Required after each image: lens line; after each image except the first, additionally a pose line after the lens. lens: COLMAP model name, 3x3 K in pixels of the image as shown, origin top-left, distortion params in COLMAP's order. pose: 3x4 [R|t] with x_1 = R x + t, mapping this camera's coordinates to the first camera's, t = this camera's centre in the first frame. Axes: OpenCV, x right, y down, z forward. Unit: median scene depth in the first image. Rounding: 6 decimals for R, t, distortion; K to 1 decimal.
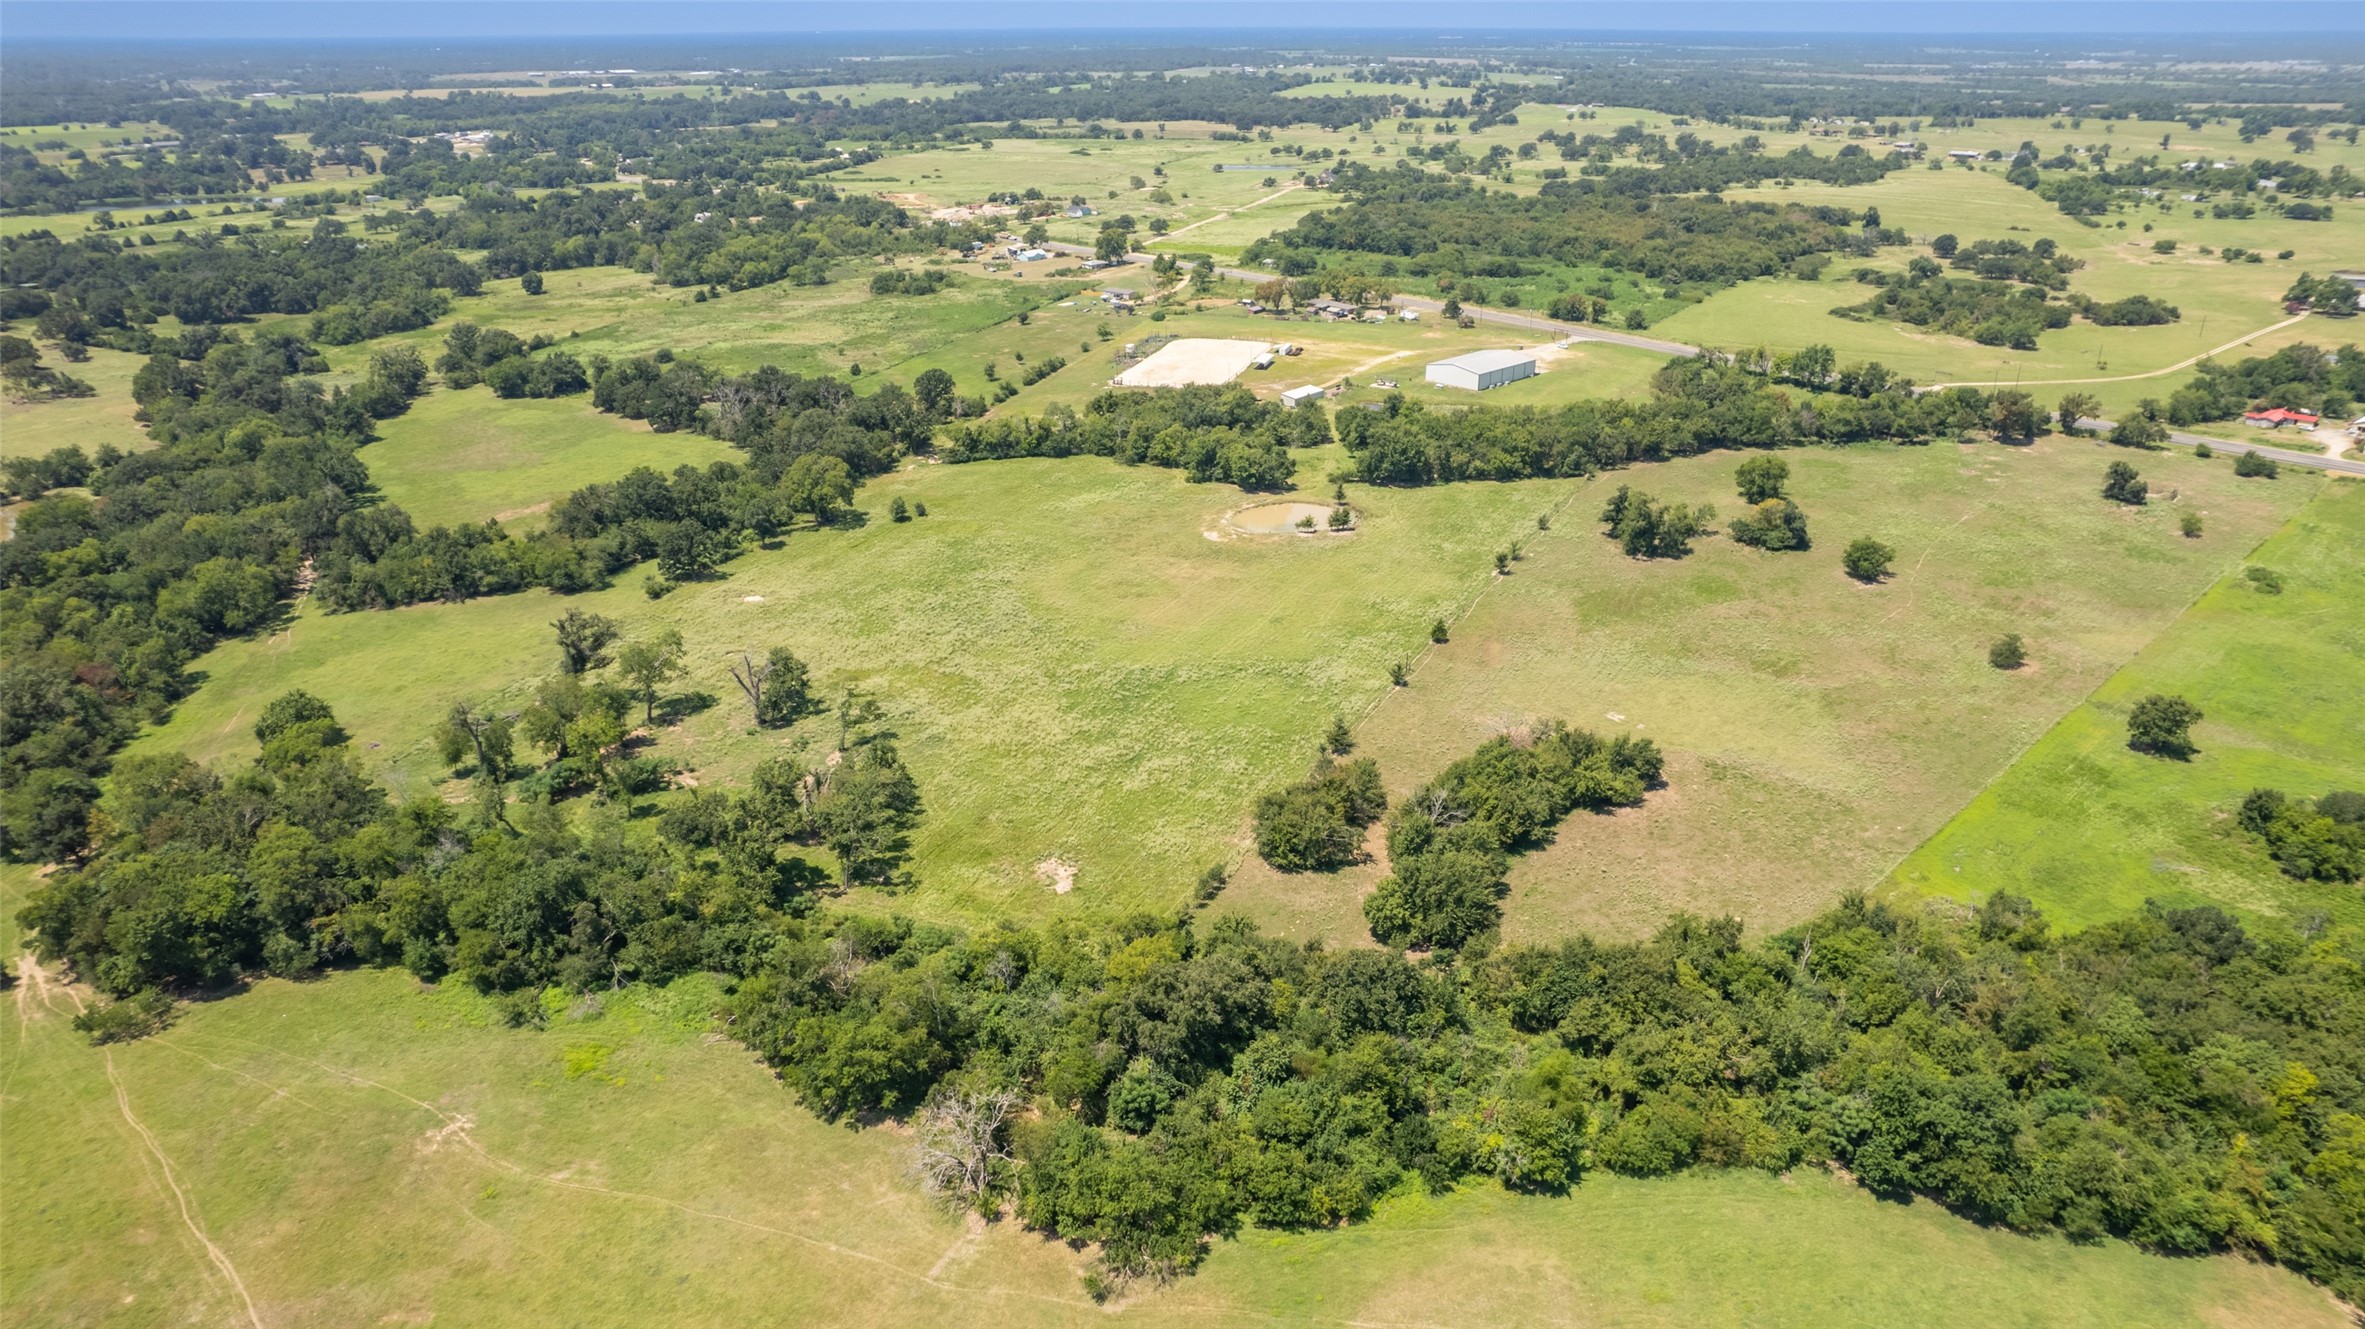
lens RADIAL K [[1515.5, 0, 1189.9], [0, 1515.5, 661.3], [0, 0, 1]] dist [-0.080110, 0.073383]
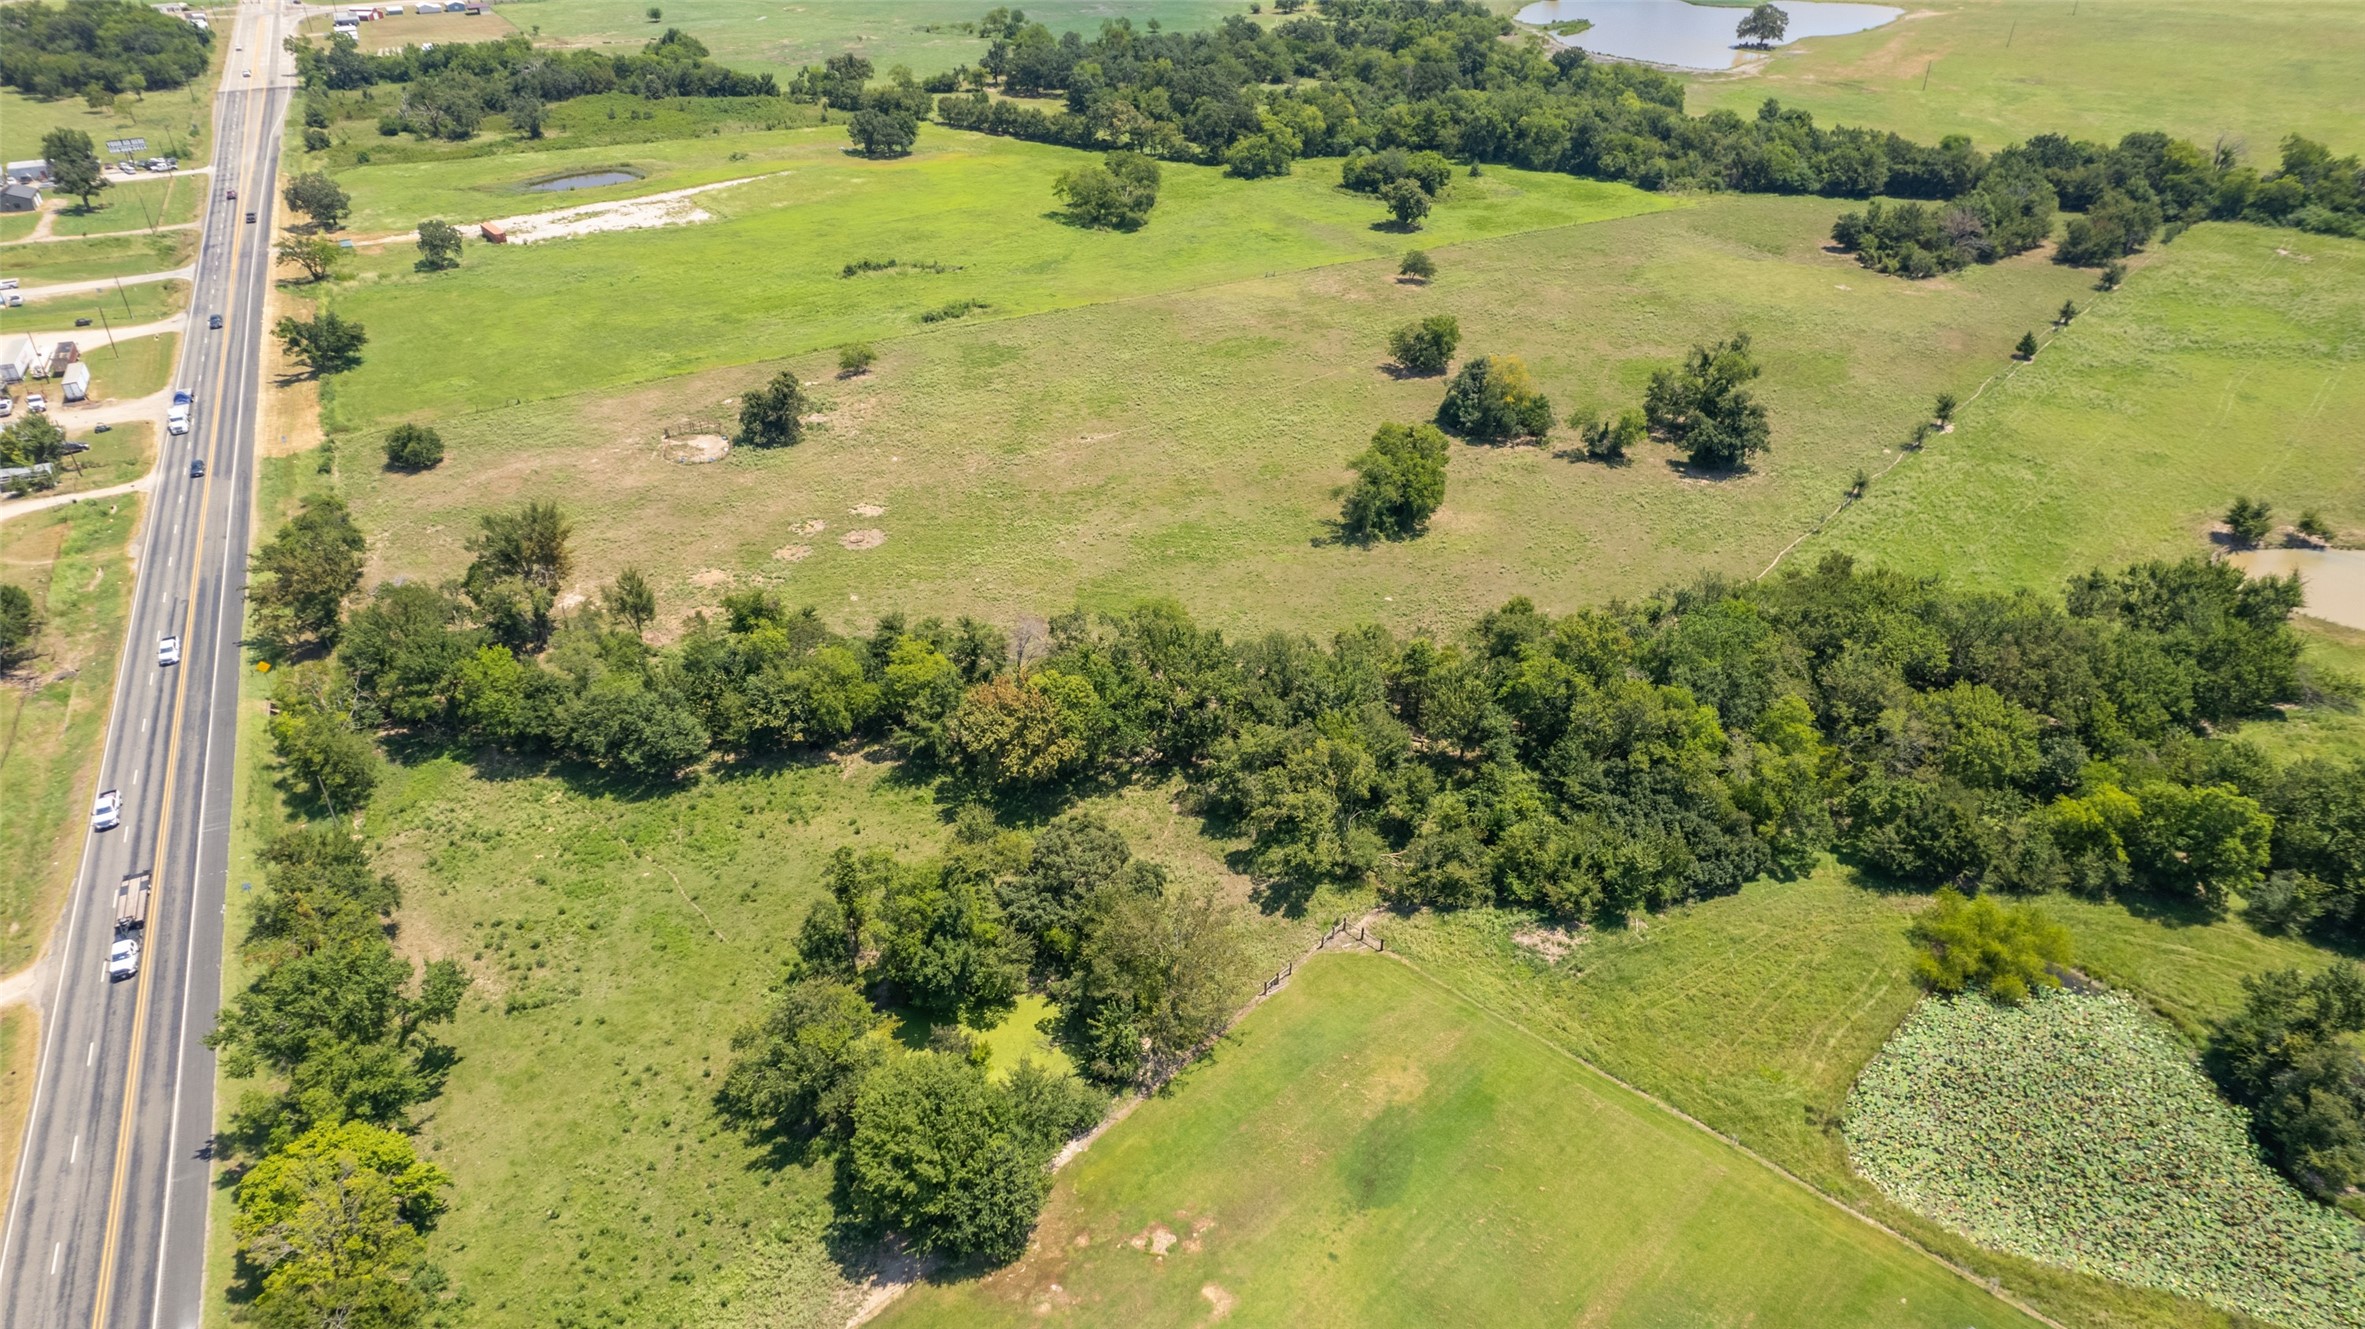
lens RADIAL K [[1515.5, 0, 1191.7], [0, 1515.5, 668.9], [0, 0, 1]] dist [-0.080110, 0.073383]
pose [[-0.965895, -0.128638, 0.224720, 0.343365], [0.109720, 0.582768, 0.805197, -0.541242], [-0.234539, 0.802392, -0.548779, 1.437914]]
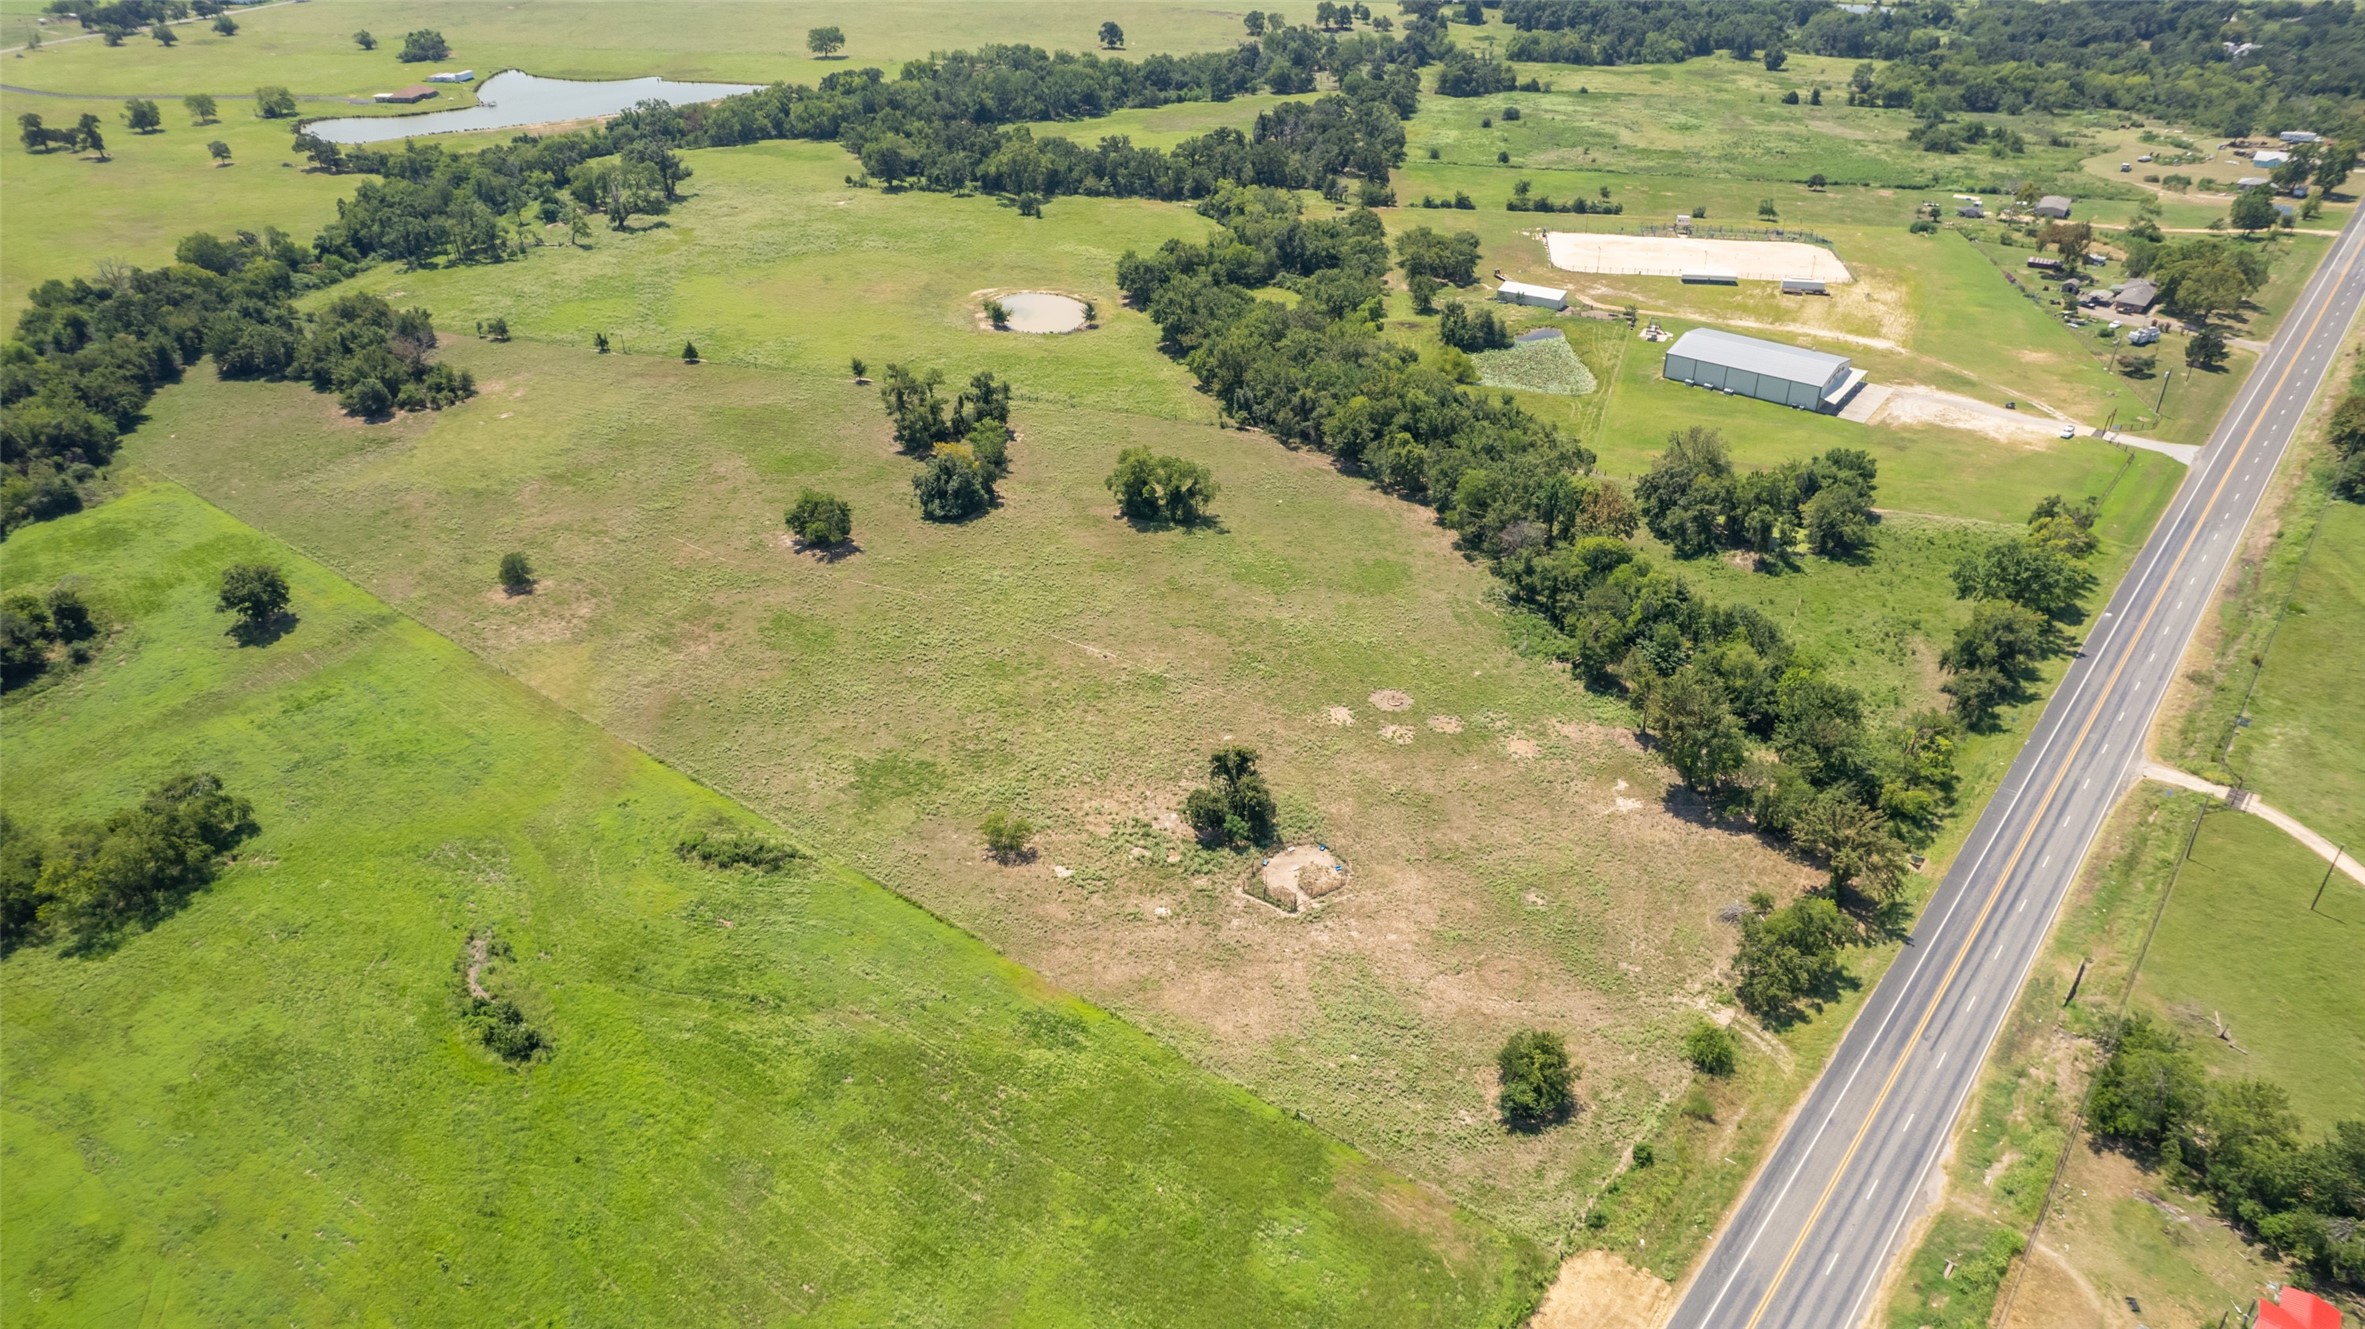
lens RADIAL K [[1515.5, 0, 1182.9], [0, 1515.5, 674.6], [0, 0, 1]] dist [-0.080110, 0.073383]
pose [[0.145163, 0.514145, -0.845330, 1.066338], [-0.393264, 0.813973, 0.427541, -0.369830], [0.907894, 0.270375, 0.320354, 0.864361]]
